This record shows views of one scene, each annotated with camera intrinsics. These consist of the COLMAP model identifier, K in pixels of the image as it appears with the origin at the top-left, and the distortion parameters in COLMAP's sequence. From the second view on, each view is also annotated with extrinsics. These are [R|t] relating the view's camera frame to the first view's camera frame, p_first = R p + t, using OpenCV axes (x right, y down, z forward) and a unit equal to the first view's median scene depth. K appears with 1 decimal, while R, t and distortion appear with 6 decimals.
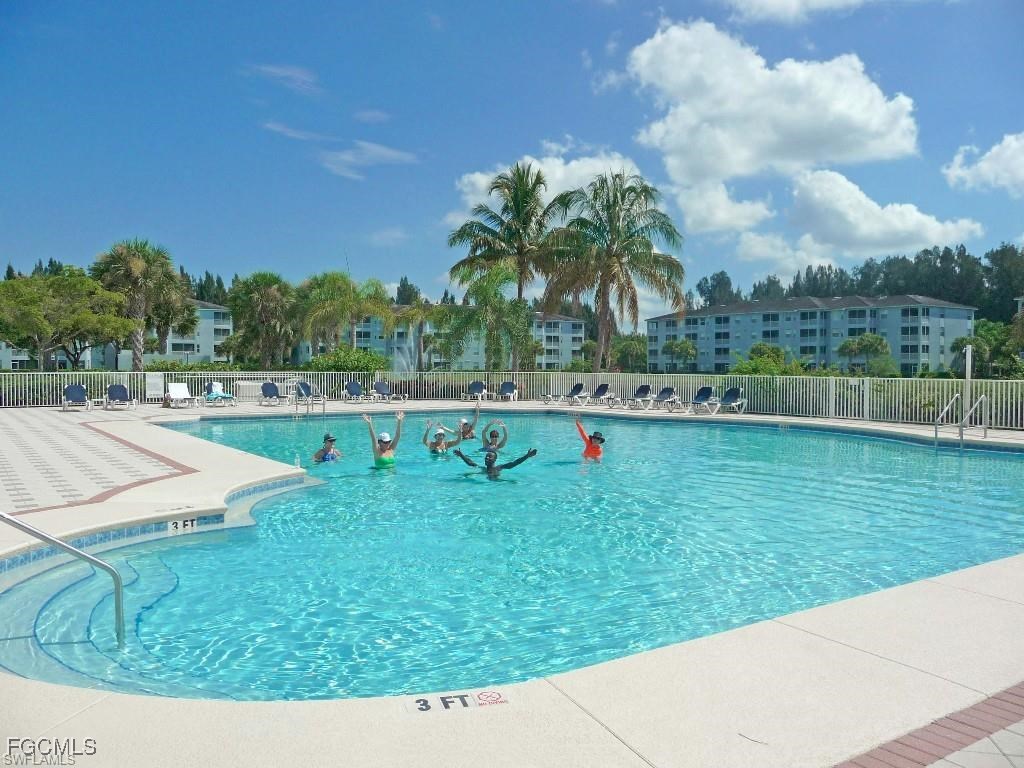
lens RADIAL K [[833.9, 0, 512.0], [0, 833.9, 384.0], [0, 0, 1]] dist [-0.008125, -0.005687]
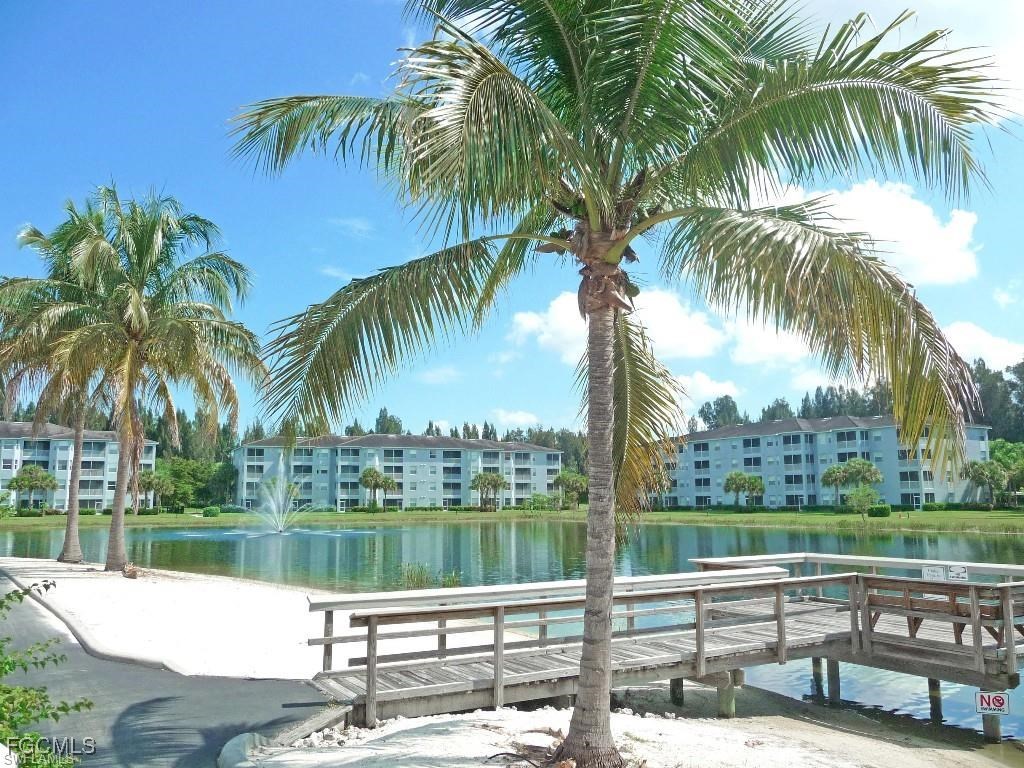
lens RADIAL K [[827.7, 0, 512.0], [0, 827.7, 384.0], [0, 0, 1]] dist [-0.046062, 0.002073]
pose [[0.996717, -0.021166, -0.078146, 0.126907], [0.008216, 0.986683, -0.162448, -0.002338], [0.080544, 0.161273, 0.983618, 0.119779]]
